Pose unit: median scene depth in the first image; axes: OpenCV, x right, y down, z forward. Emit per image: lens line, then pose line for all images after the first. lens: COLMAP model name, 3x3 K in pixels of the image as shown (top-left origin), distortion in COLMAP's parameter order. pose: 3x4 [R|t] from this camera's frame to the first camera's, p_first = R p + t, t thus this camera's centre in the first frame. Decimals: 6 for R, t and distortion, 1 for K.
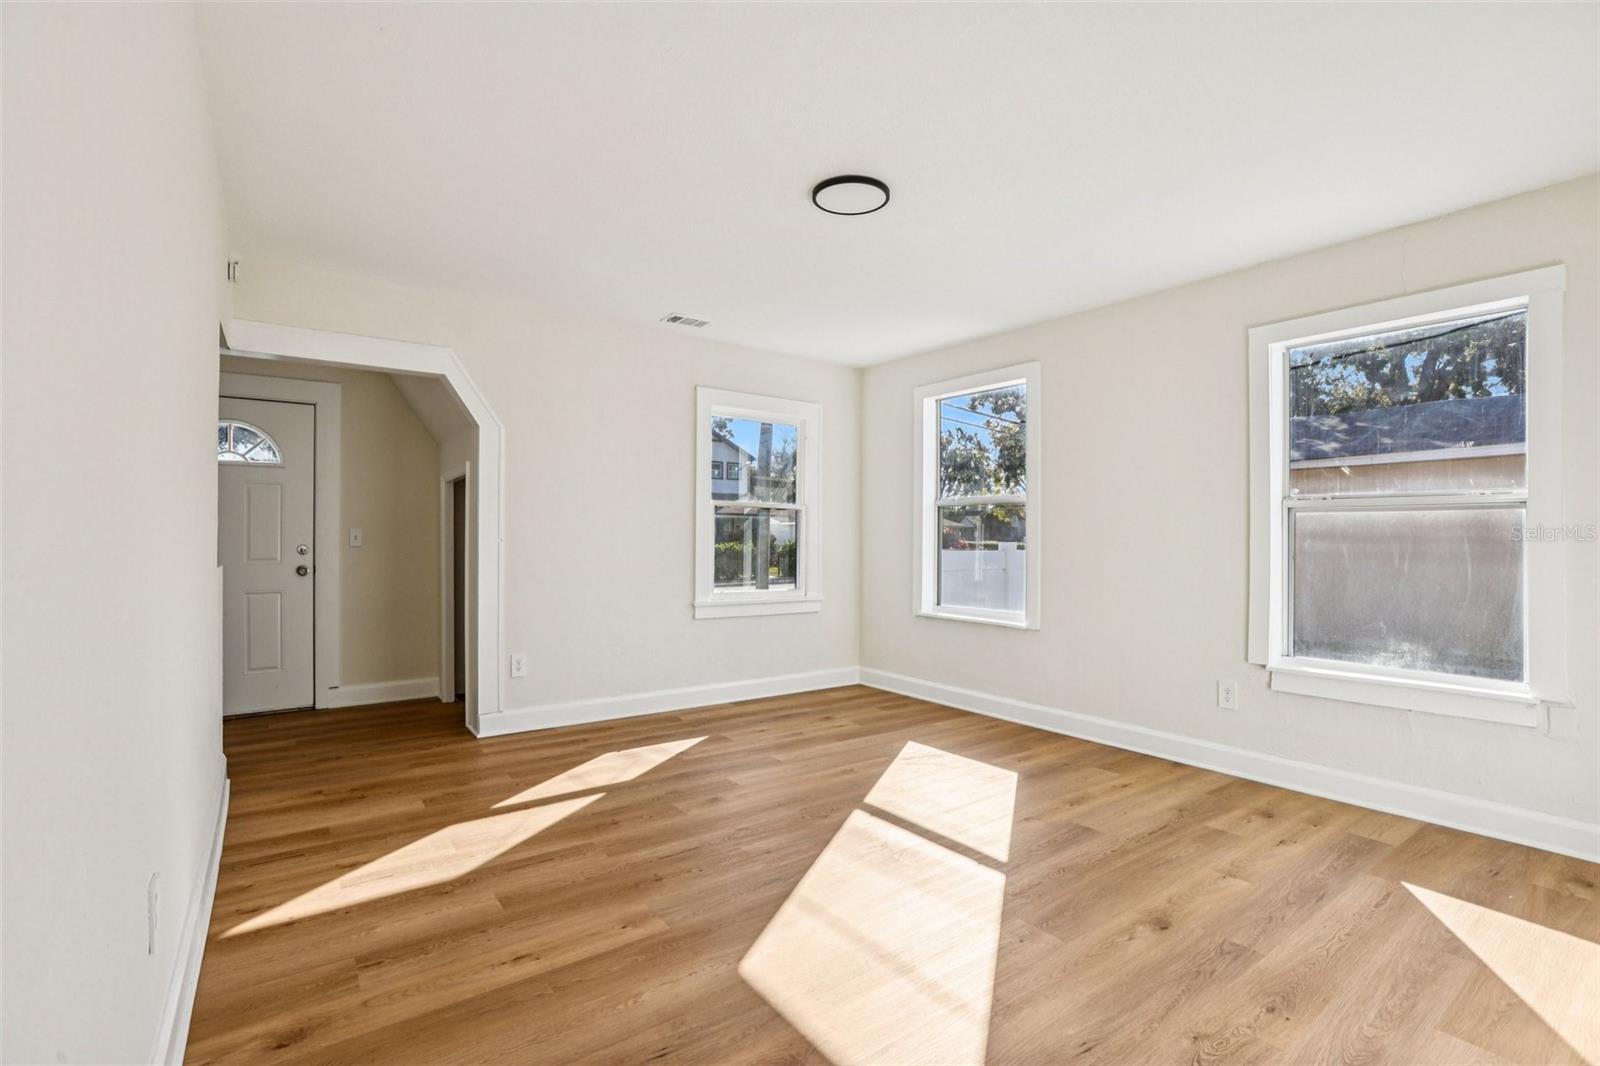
lens RADIAL K [[722.1, 0, 795.3], [0, 722.1, 537.3], [0, 0, 1]] dist [-0.058363, 0.021836]
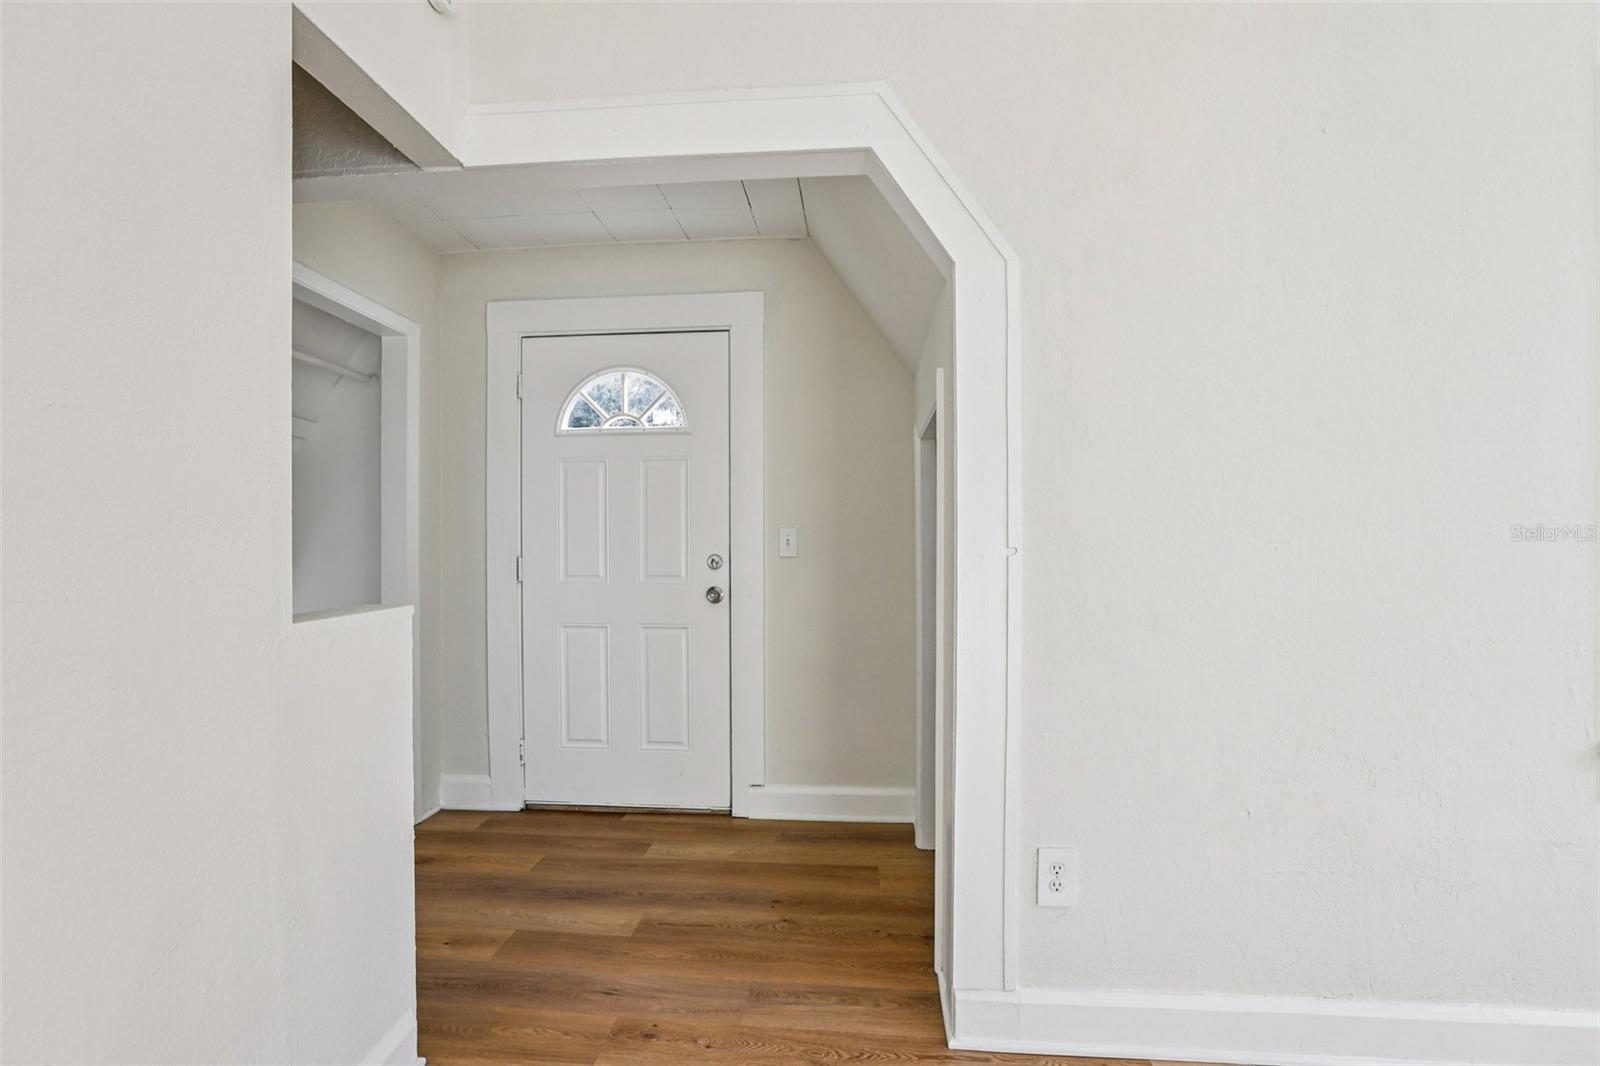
lens RADIAL K [[732.6, 0, 801.2], [0, 732.6, 542.3], [0, 0, 1]] dist [-0.047056, 0.026389]
pose [[0.759420, -0.000534, -0.650600, -0.275444], [0.006769, 0.999952, 0.007080, -0.005267], [0.650565, -0.009781, 0.759387, 0.713666]]
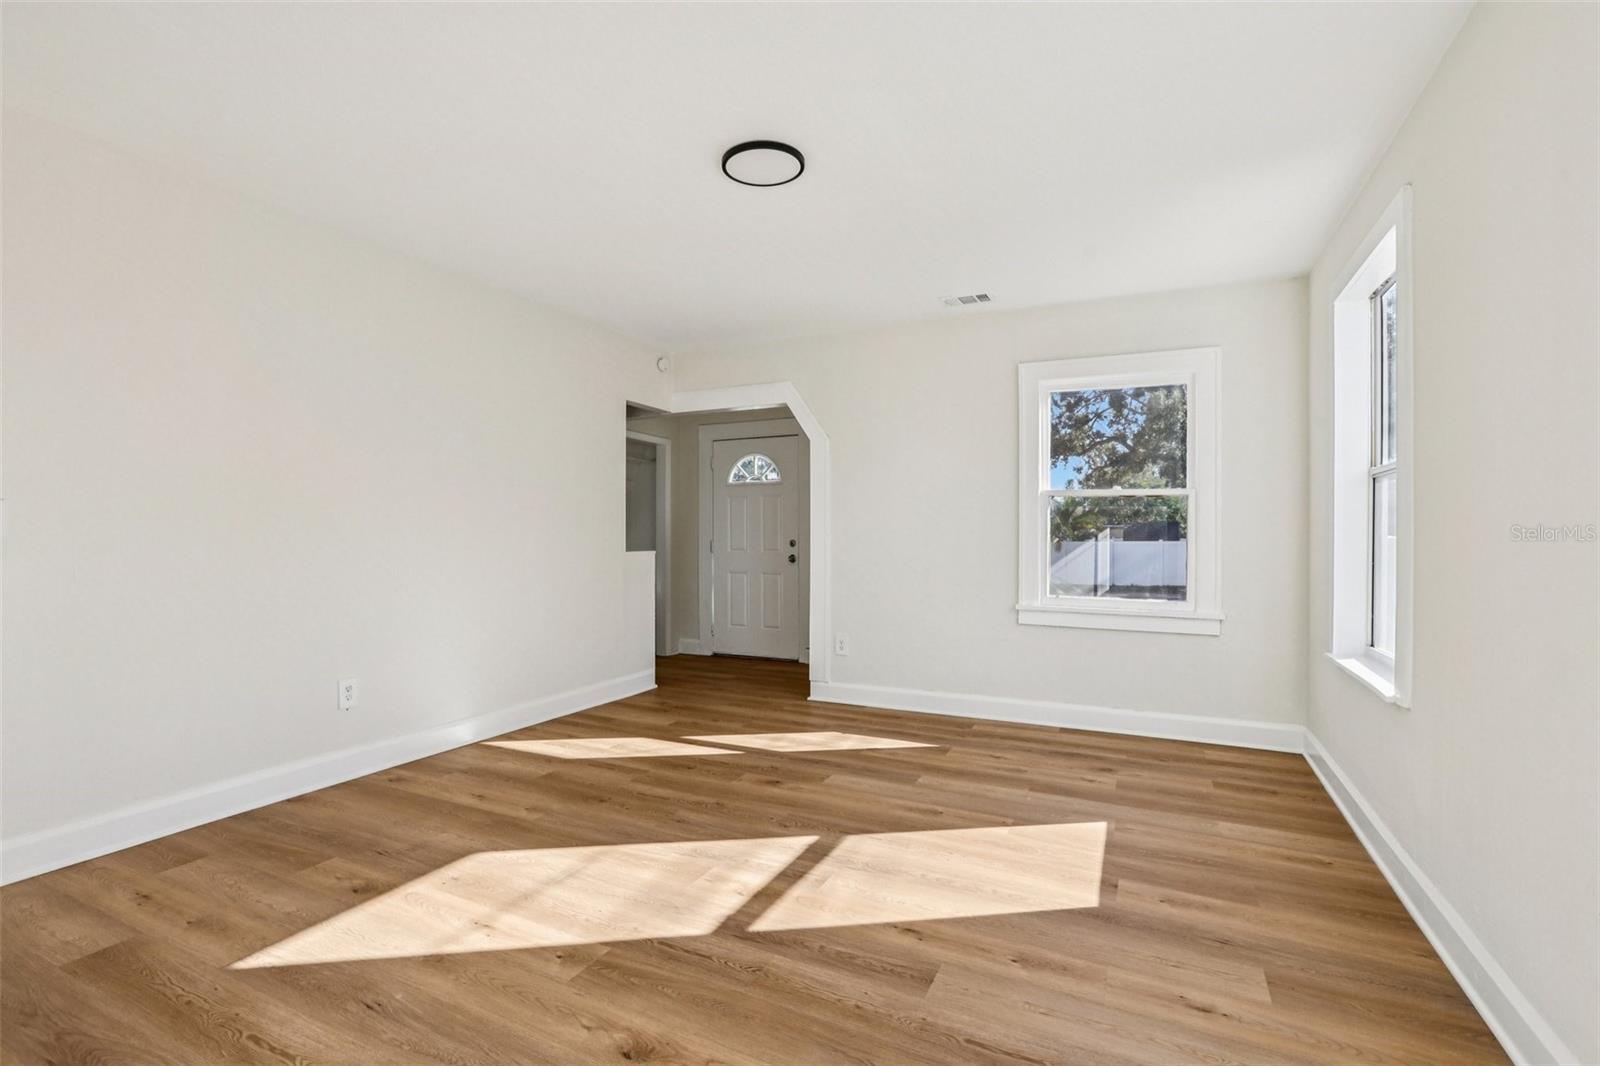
lens RADIAL K [[730.8, 0, 795.4], [0, 730.8, 534.8], [0, 0, 1]] dist [-0.050925, 0.023319]
pose [[0.465492, -0.002587, -0.885048, 0.713897], [0.001919, 0.999996, -0.001914, 0.006131], [0.885050, -0.000808, 0.465496, 0.452902]]
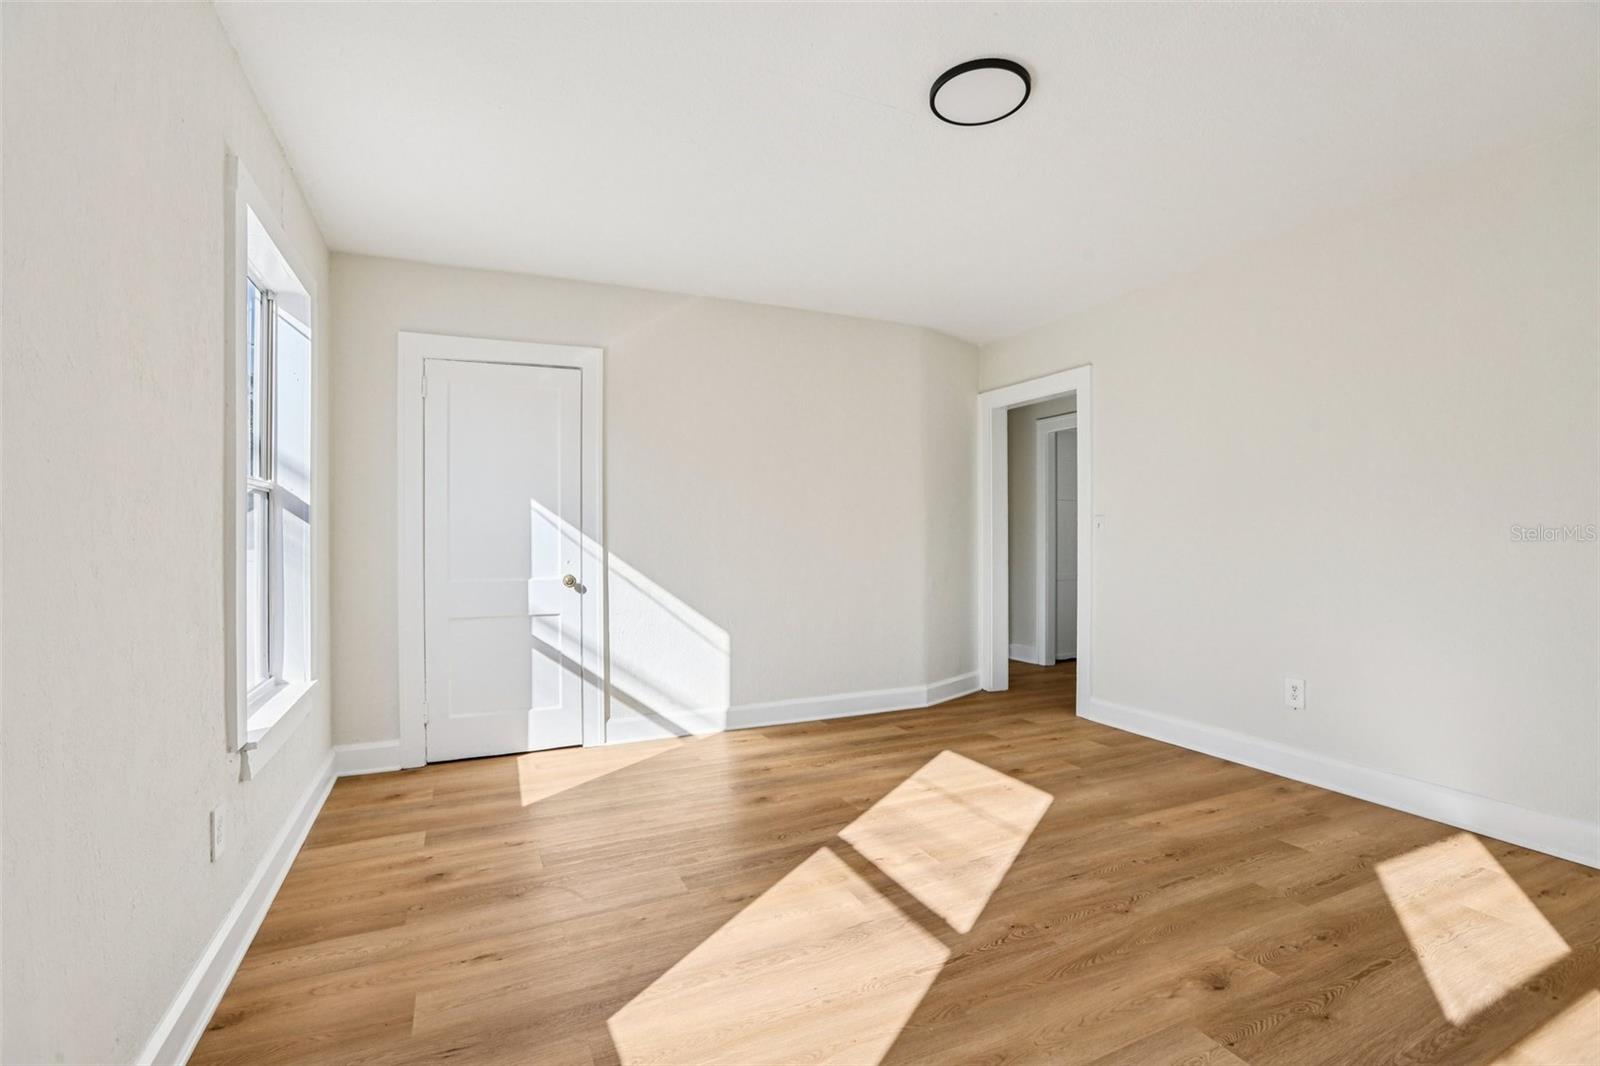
lens RADIAL K [[730.8, 0, 795.4], [0, 730.8, 534.8], [0, 0, 1]] dist [-0.050925, 0.023319]
pose [[-0.979396, -0.002639, 0.201930, 0.087837], [-0.002653, 0.999996, 0.000203, 0.005033], [-0.201930, -0.000337, -0.979400, 1.382989]]
